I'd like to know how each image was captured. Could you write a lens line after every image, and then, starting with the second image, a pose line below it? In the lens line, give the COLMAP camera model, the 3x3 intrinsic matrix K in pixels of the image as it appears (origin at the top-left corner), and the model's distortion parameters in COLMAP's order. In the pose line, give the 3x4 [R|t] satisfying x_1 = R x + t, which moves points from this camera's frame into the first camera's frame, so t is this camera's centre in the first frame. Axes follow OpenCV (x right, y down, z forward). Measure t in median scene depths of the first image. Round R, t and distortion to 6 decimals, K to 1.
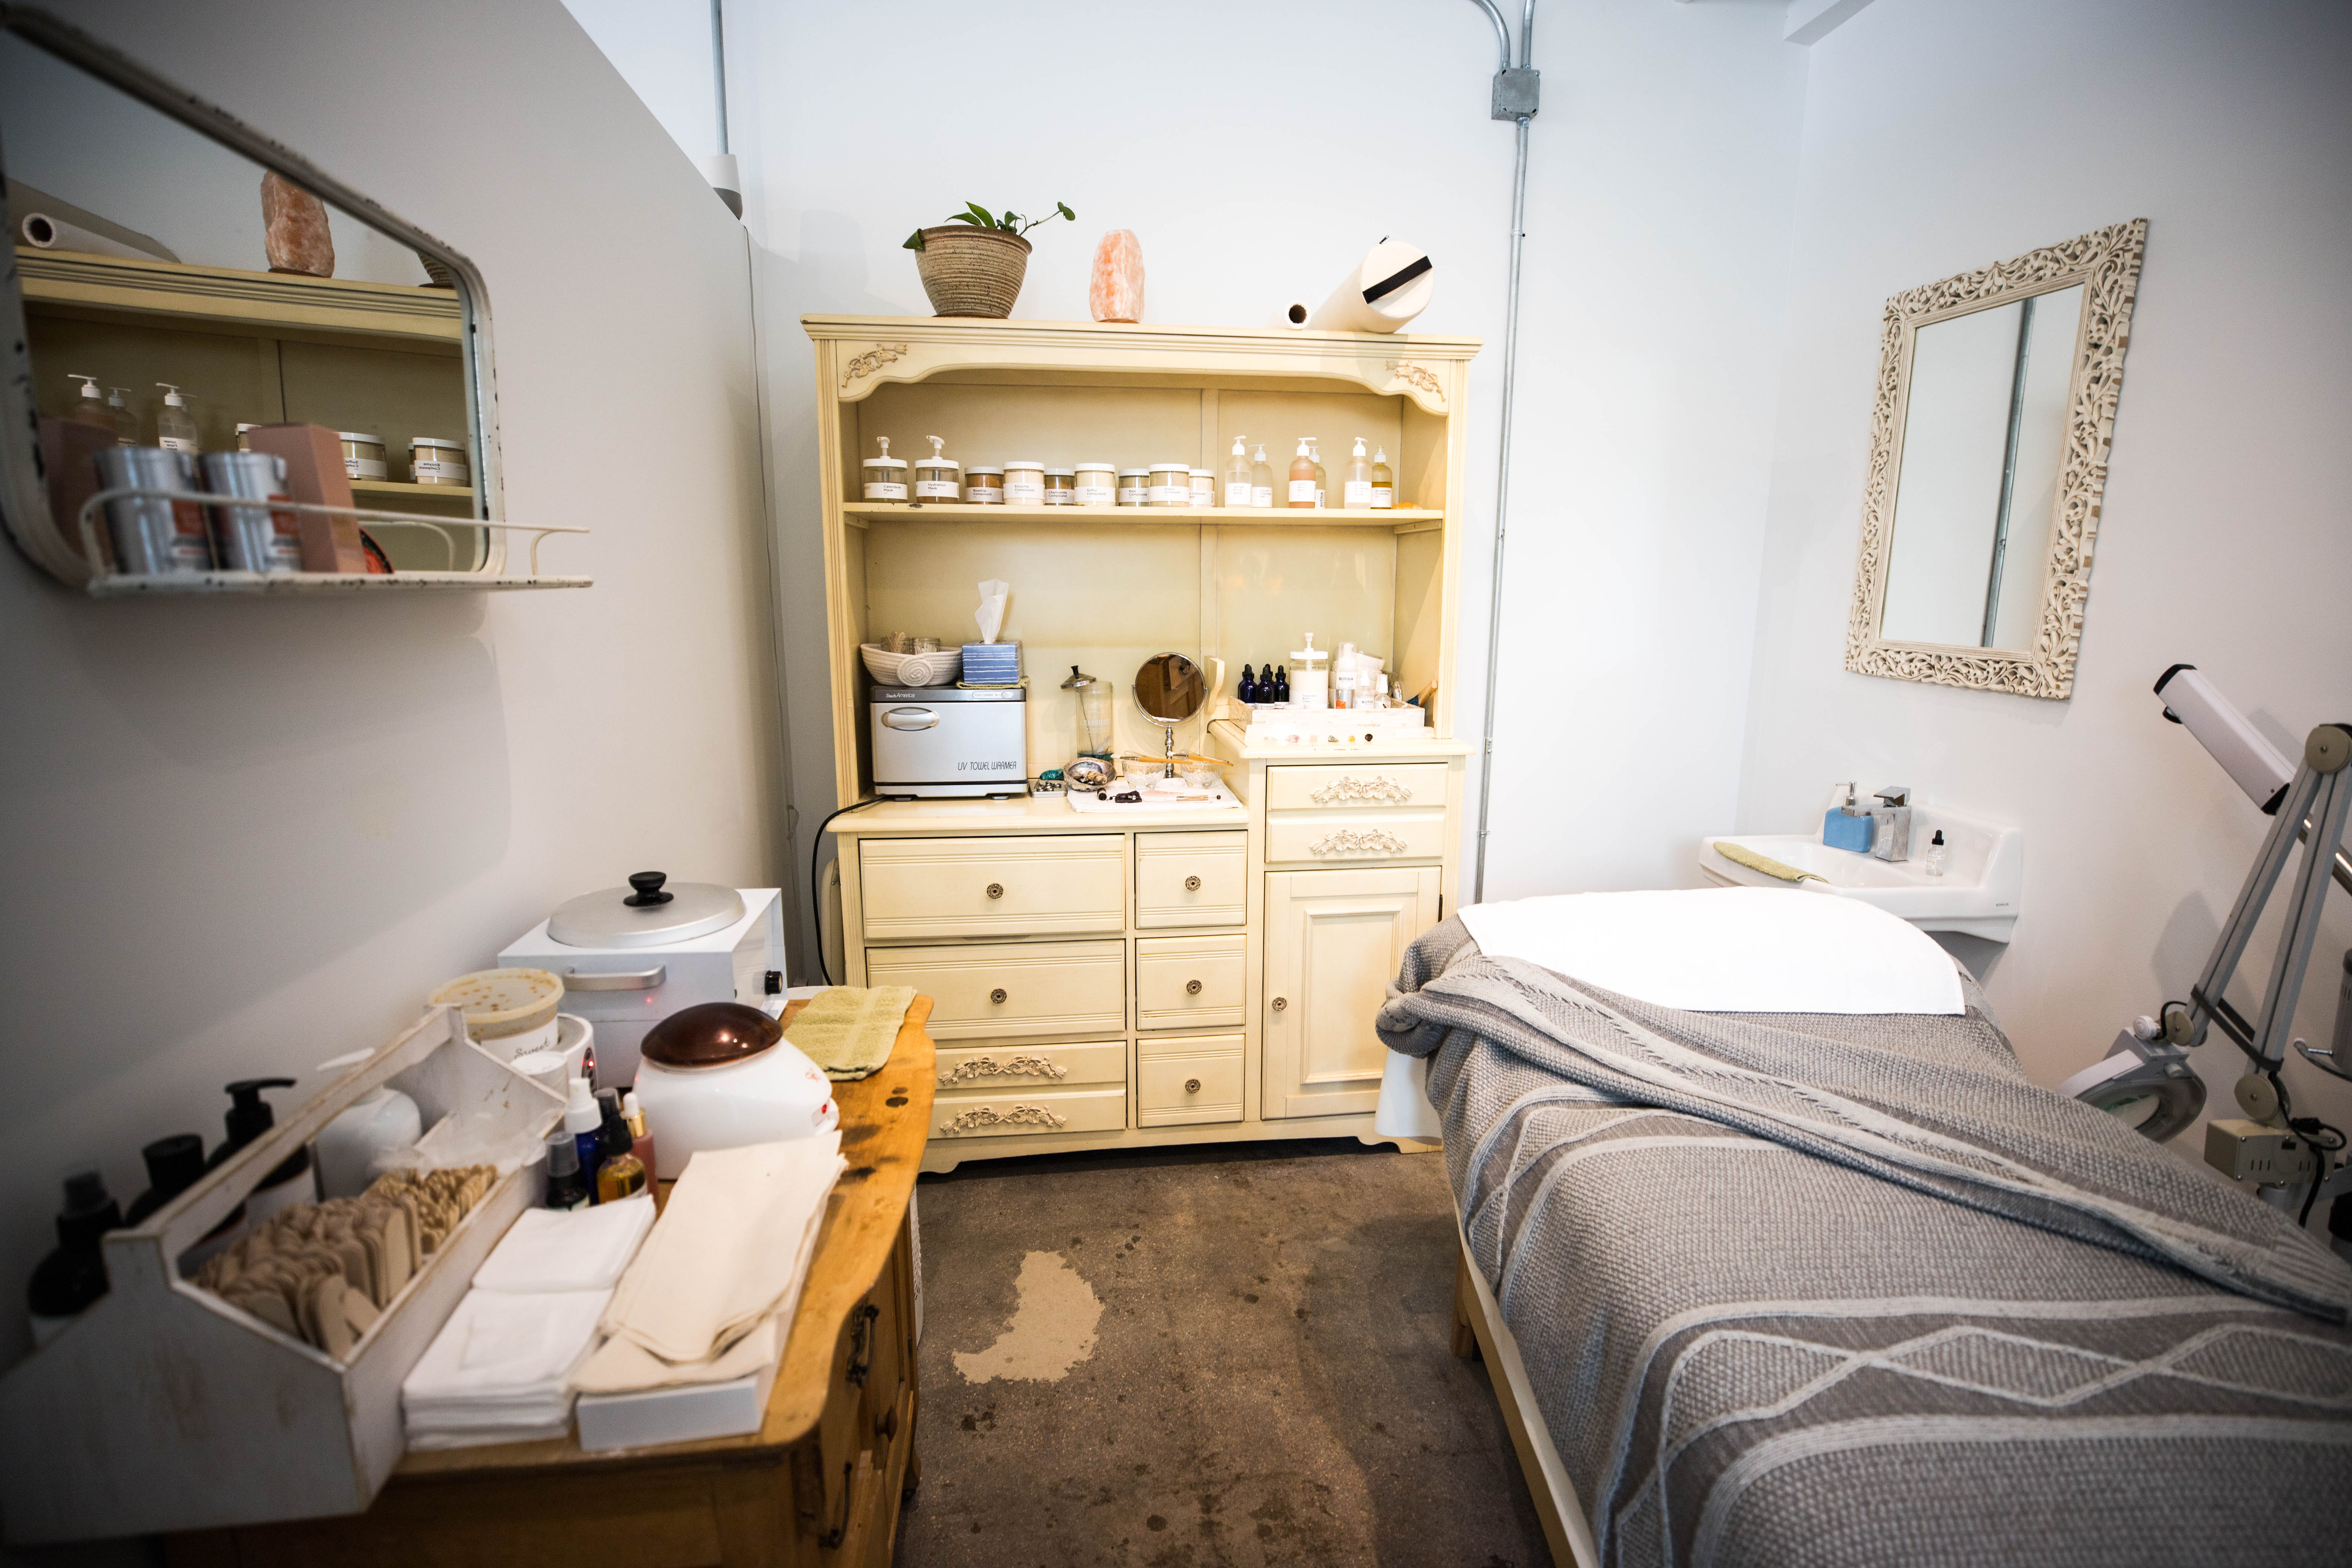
lens RADIAL K [[1066.1, 0, 1176.0], [0, 1066.1, 784.0], [0, 0, 1]] dist [-0.013659, 0.000138]
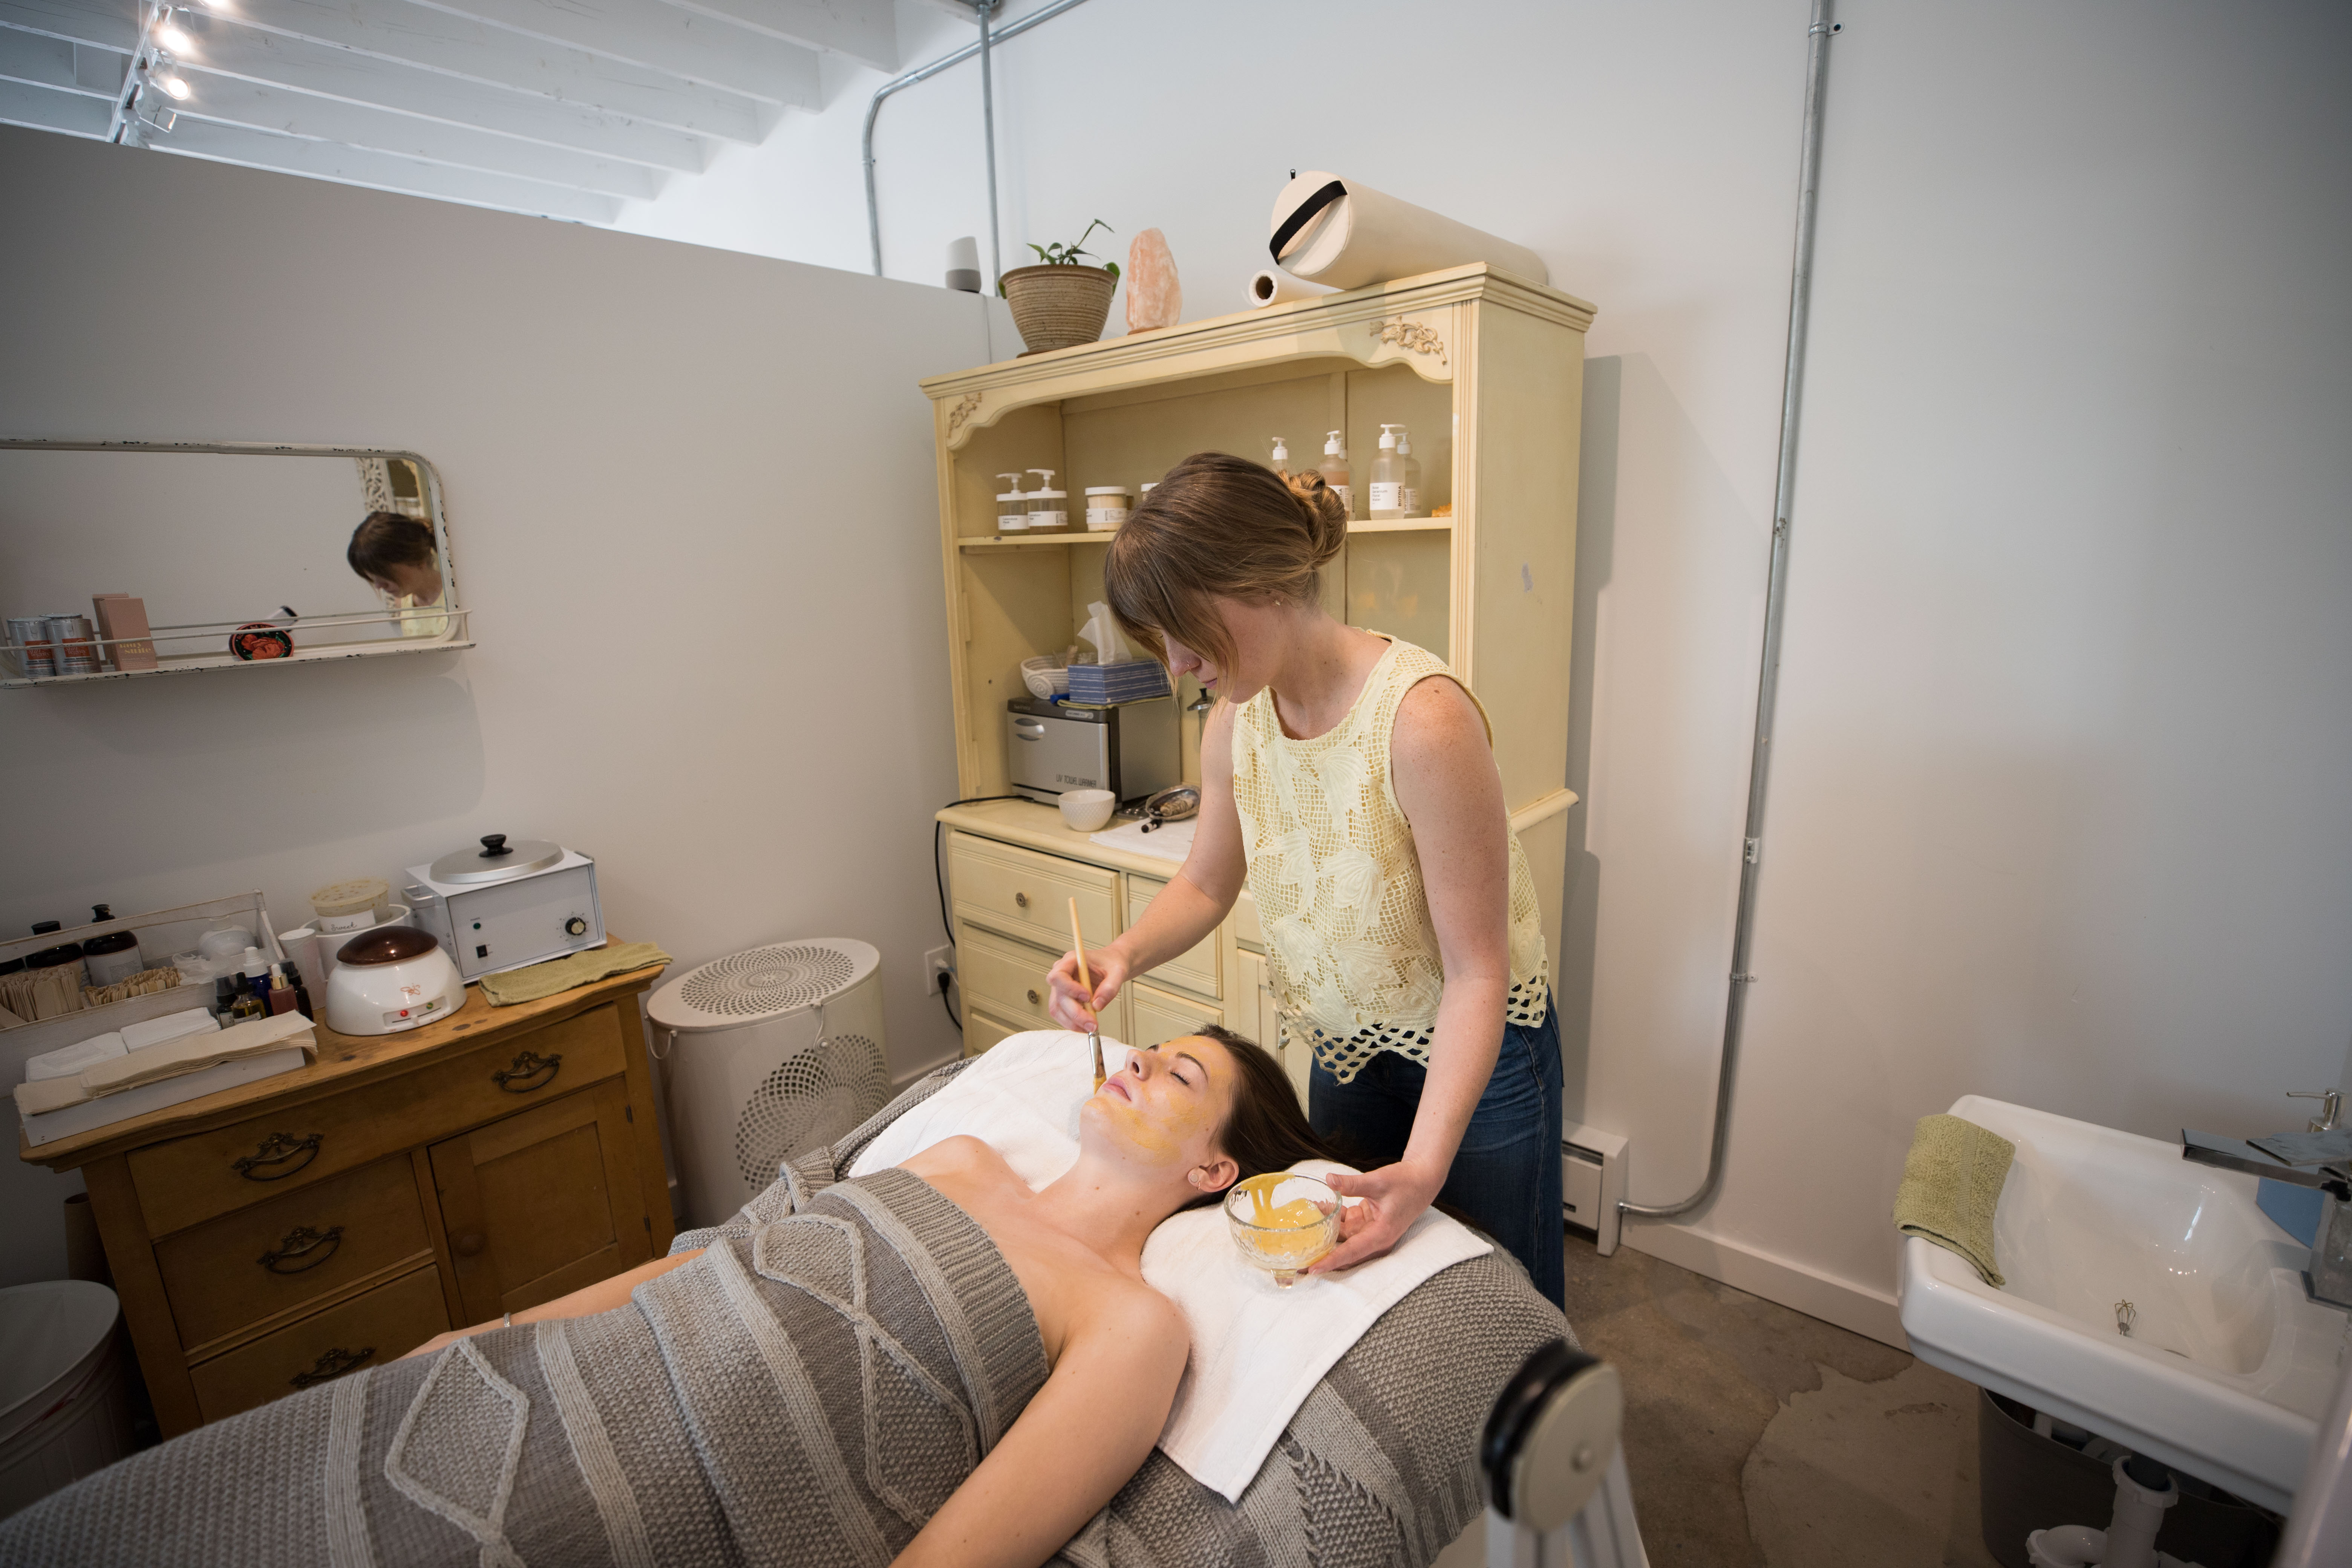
lens RADIAL K [[1055.7, 0, 1173.8], [0, 1055.7, 793.3], [0, 0, 1]] dist [-0.022499, -0.000106]
pose [[0.652001, 0.152814, -0.742660, 0.695854], [-0.107299, 0.988218, 0.109140, -0.135515], [0.750588, 0.008527, 0.660716, 0.406713]]
